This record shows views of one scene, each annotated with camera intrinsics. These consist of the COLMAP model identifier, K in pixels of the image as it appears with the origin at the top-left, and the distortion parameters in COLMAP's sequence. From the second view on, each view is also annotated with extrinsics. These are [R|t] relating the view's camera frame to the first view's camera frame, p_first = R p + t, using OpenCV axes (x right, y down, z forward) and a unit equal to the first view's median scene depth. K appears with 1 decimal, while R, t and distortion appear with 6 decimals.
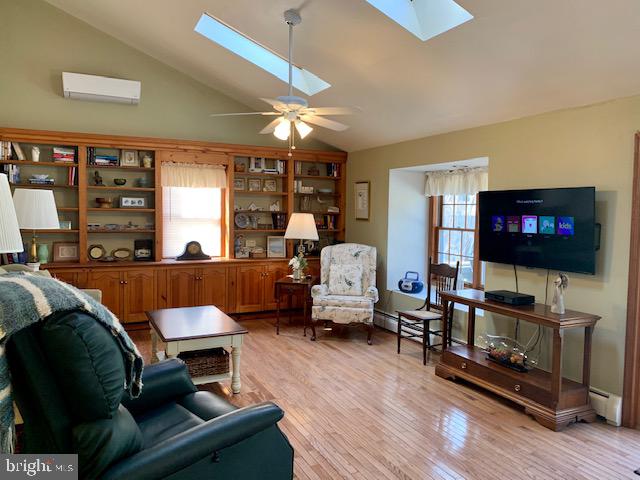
lens RADIAL K [[484.1, 0, 318.0], [0, 484.1, 235.2], [0, 0, 1]] dist [0.044279, -0.052192]
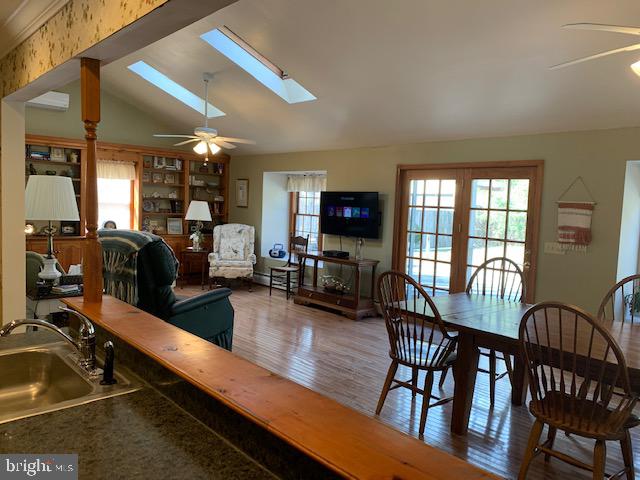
lens RADIAL K [[484.1, 0, 320.7], [0, 484.1, 243.8], [0, 0, 1]] dist [0.044279, -0.052192]
pose [[0.955267, -0.002450, 0.295733, -0.113438], [-0.010547, 0.999047, 0.042346, 0.013386], [-0.295555, -0.043571, 0.954331, -0.419621]]
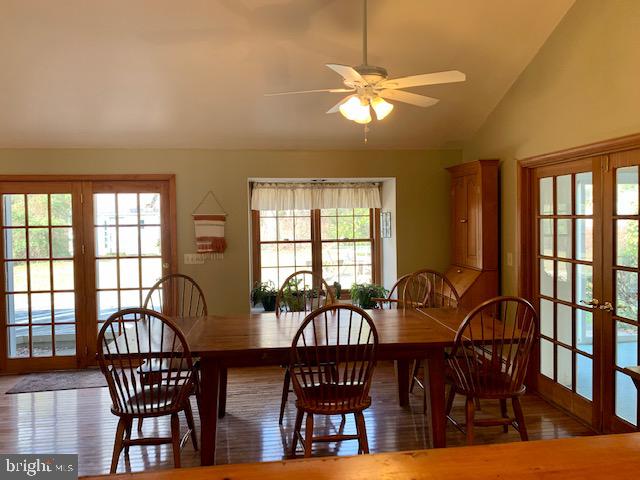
lens RADIAL K [[484.1, 0, 321.5], [0, 484.1, 241.4], [0, 0, 1]] dist [0.044279, -0.052192]
pose [[0.338945, -0.059893, 0.938898, -0.765857], [0.070158, 0.996802, 0.038259, -0.048725], [-0.938187, 0.052903, 0.342063, 0.604981]]
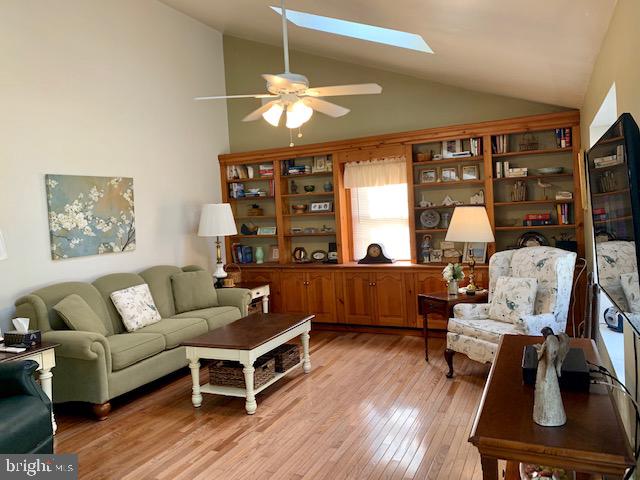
lens RADIAL K [[484.1, 0, 319.2], [0, 484.1, 234.7], [0, 0, 1]] dist [0.044279, -0.052192]
pose [[0.624518, -0.016174, -0.780843, 0.428945], [0.025352, 0.999678, -0.000430, -0.007470], [0.780599, -0.019527, 0.624727, 0.356101]]
